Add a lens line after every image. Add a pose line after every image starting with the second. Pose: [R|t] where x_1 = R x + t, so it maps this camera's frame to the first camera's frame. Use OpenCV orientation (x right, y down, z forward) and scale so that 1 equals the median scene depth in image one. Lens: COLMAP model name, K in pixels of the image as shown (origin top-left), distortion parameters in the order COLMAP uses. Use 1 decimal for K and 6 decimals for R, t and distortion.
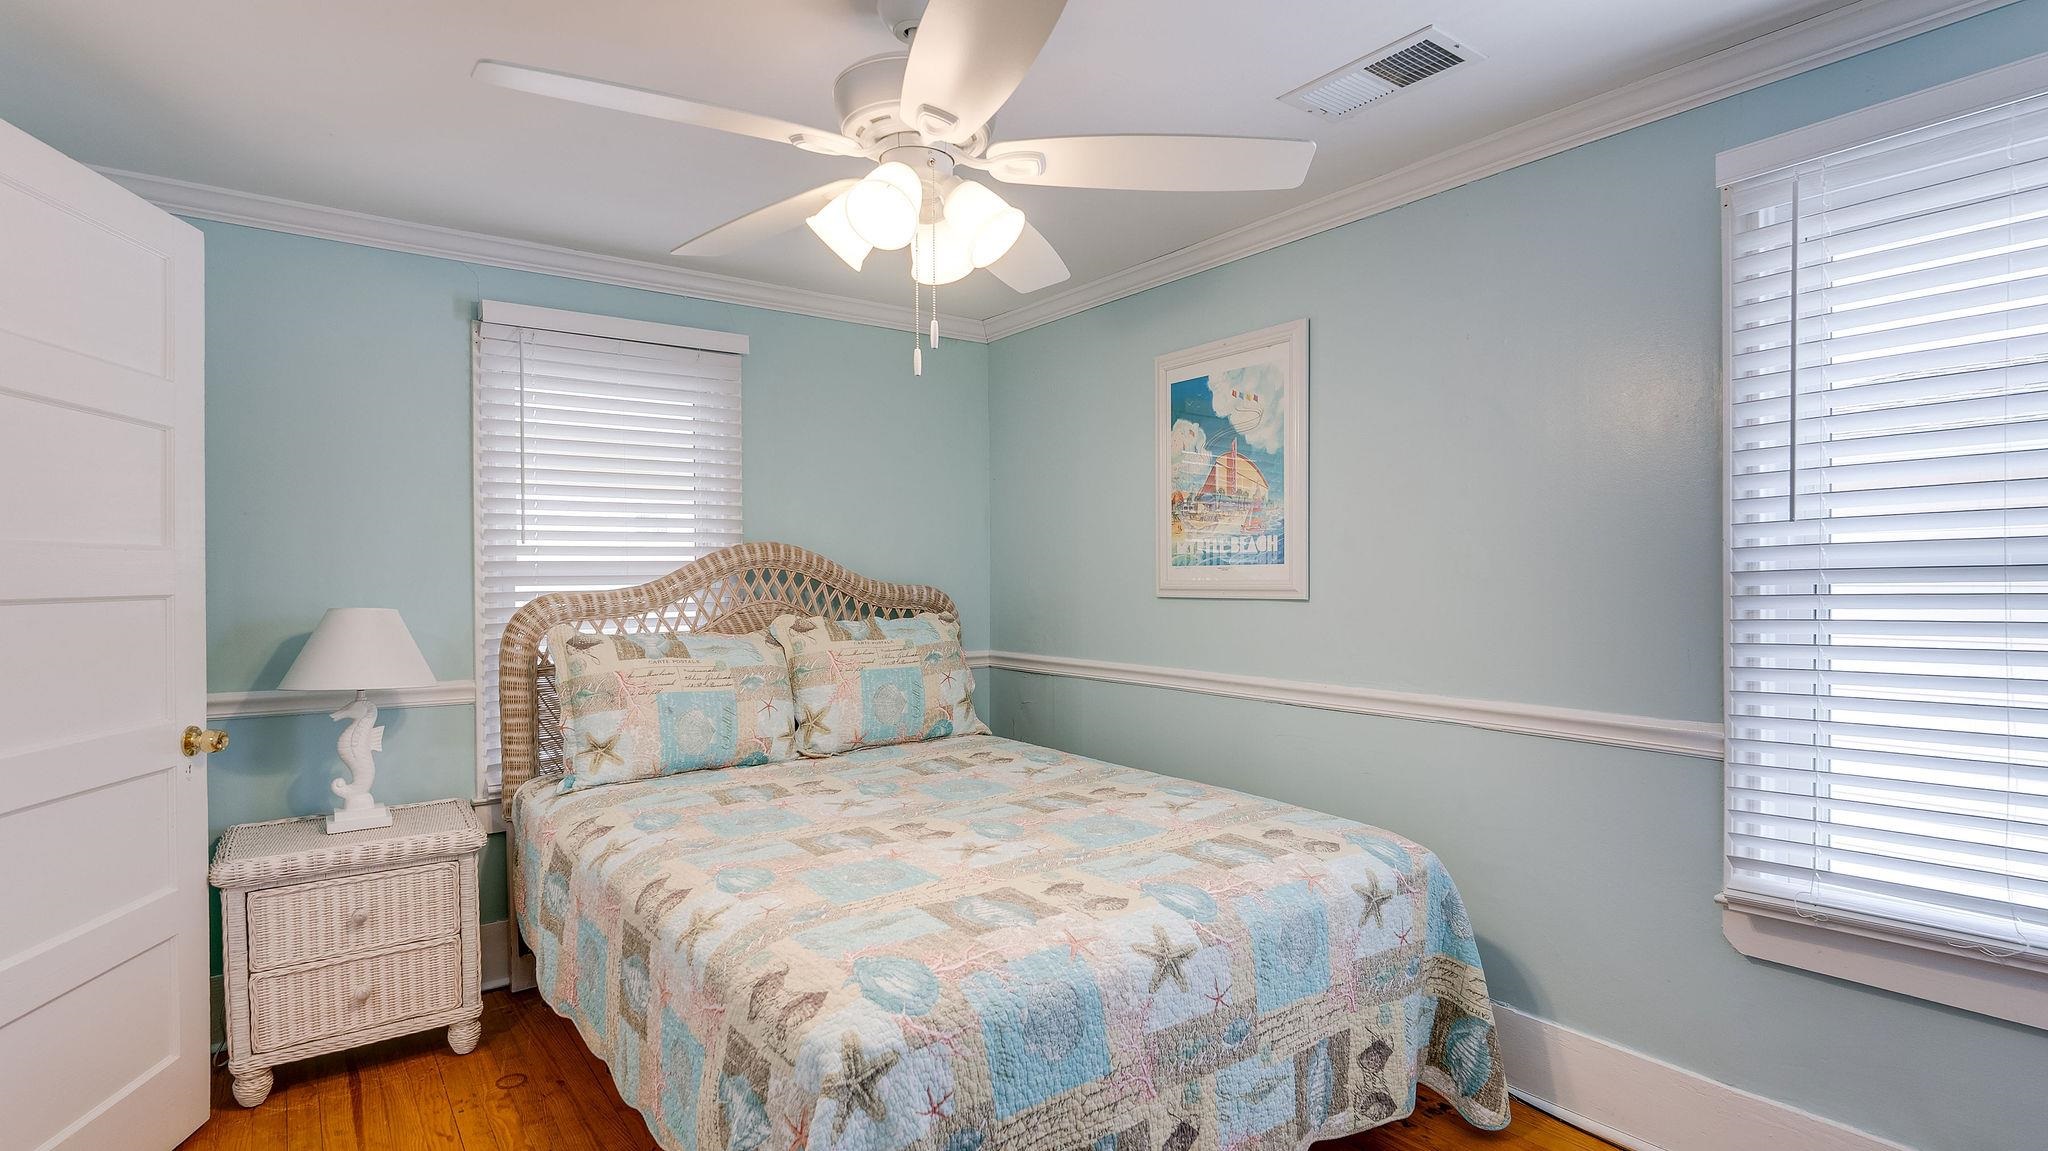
lens RADIAL K [[947.2, 0, 1031.1], [0, 947.2, 579.8], [0, 0, 1]] dist [-0.002095, -0.000259]
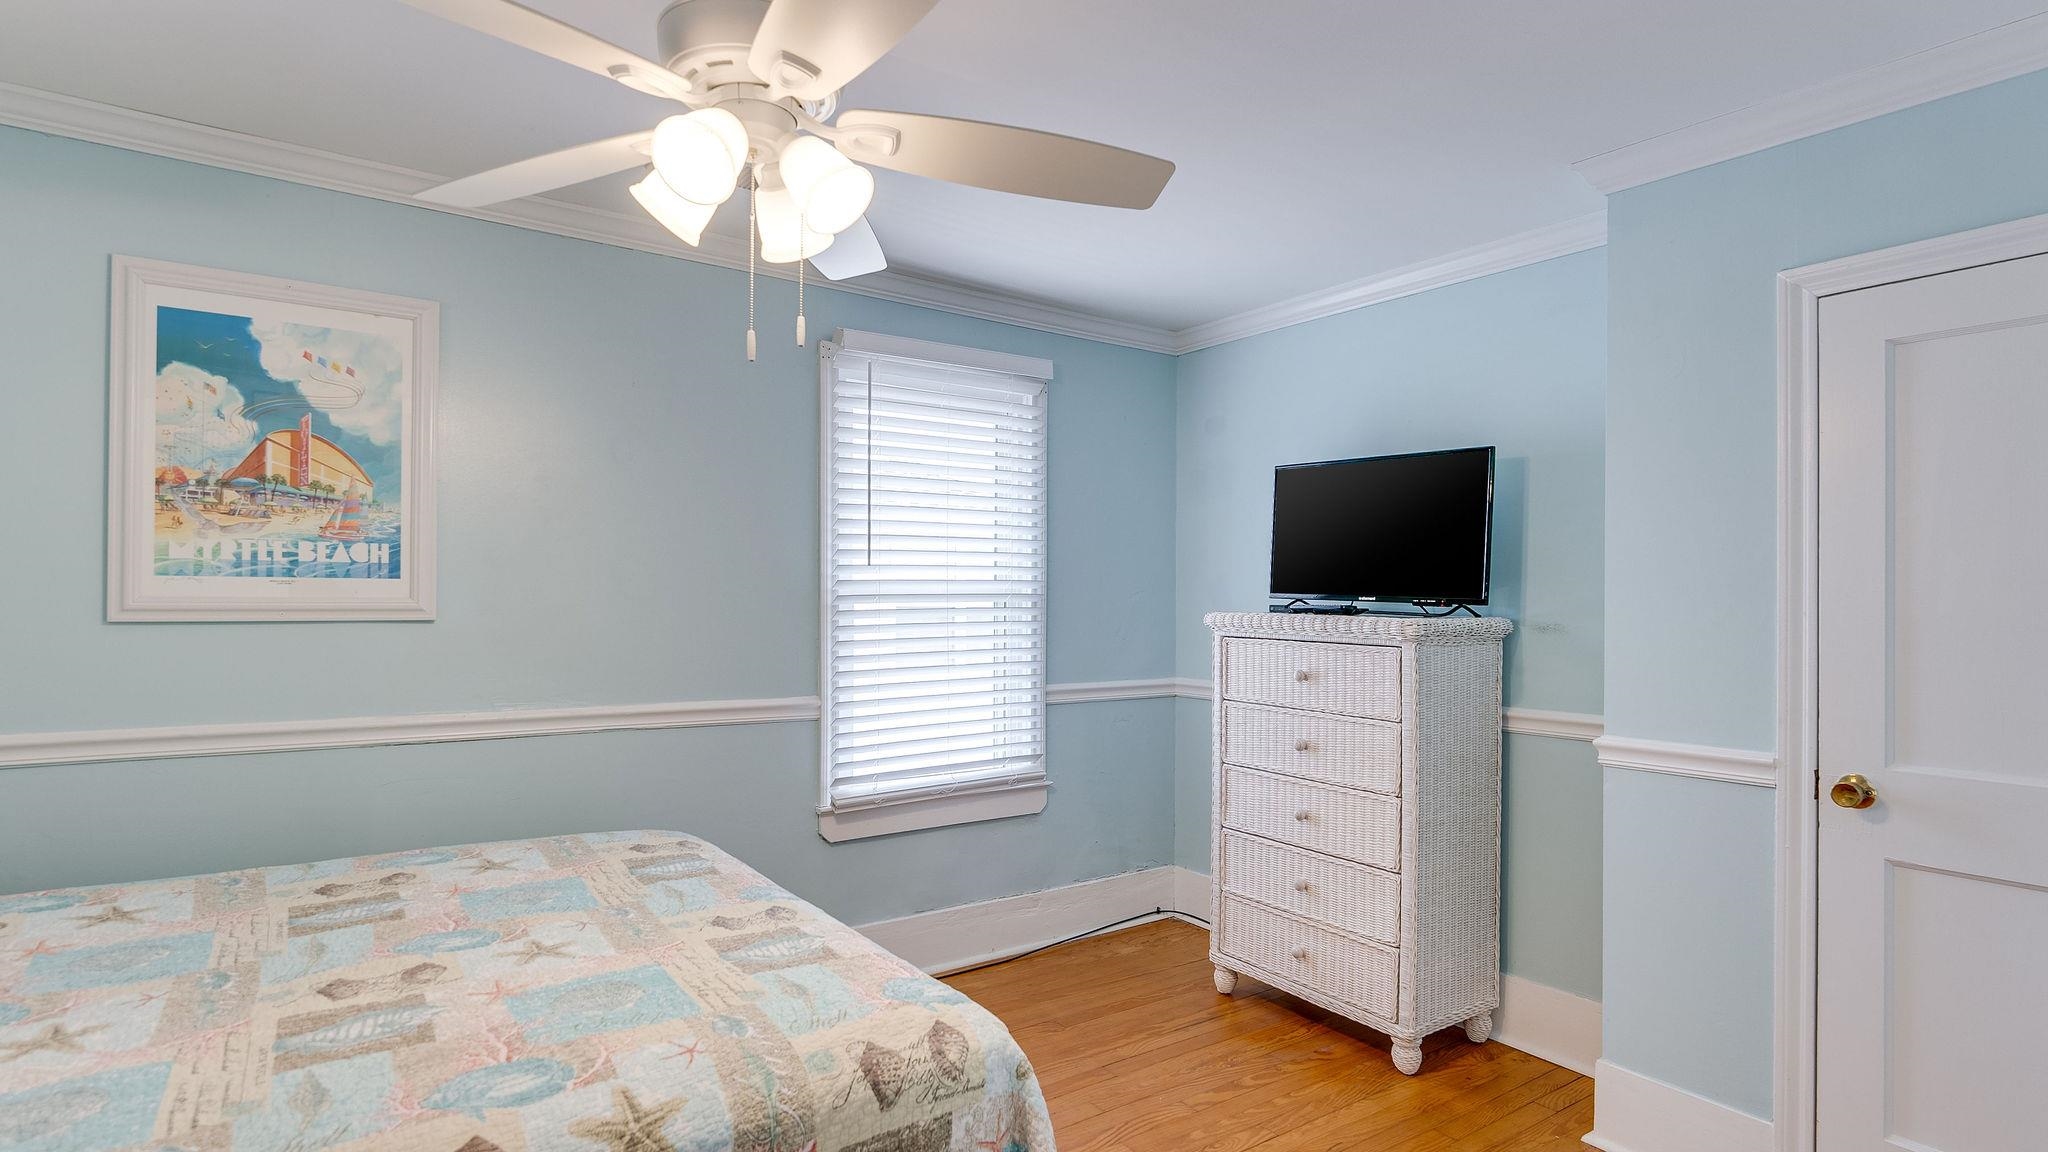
lens RADIAL K [[947.2, 0, 1023.1], [0, 947.2, 592.8], [0, 0, 1]] dist [-0.002095, -0.000259]
pose [[0.102317, 0.014535, 0.994646, -0.508567], [-0.005948, 0.999884, -0.014000, 0.004078], [-0.994734, -0.004483, 0.102392, 0.351512]]
